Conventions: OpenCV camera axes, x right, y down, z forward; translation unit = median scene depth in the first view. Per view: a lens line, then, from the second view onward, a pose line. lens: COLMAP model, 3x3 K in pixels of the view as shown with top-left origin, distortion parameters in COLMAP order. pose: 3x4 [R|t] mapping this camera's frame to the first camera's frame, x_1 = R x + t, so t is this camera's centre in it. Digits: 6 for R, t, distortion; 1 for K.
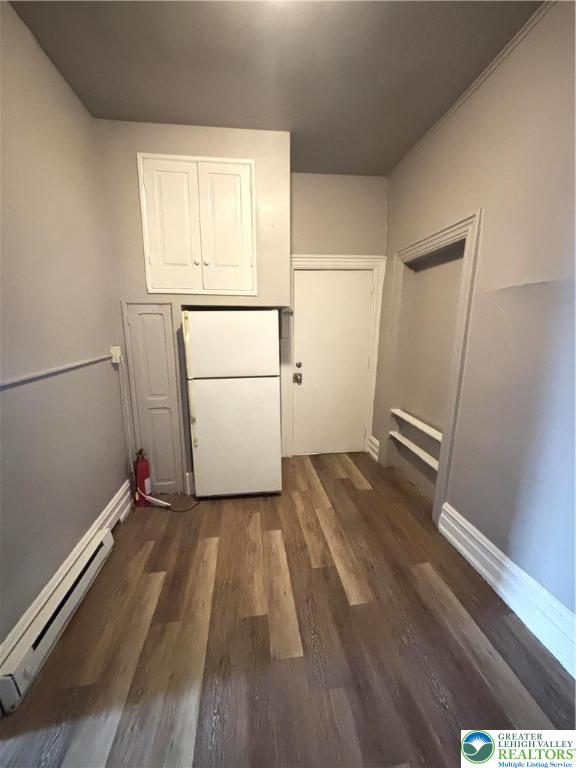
lens RADIAL K [[307.8, 0, 286.4], [0, 307.8, 385.7], [0, 0, 1]] dist [0.000161, 0.000041]
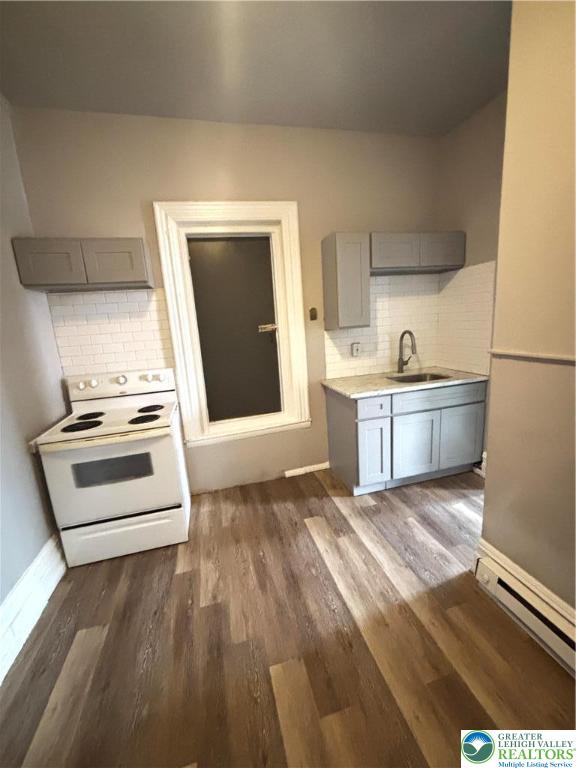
lens RADIAL K [[307.8, 0, 286.1], [0, 307.8, 383.3], [0, 0, 1]] dist [0.000161, 0.000041]
pose [[-0.990003, 0.090855, -0.107882, 0.029306], [0.043723, 0.924899, 0.377691, -0.311210], [0.134095, 0.369198, -0.919626, 1.701136]]
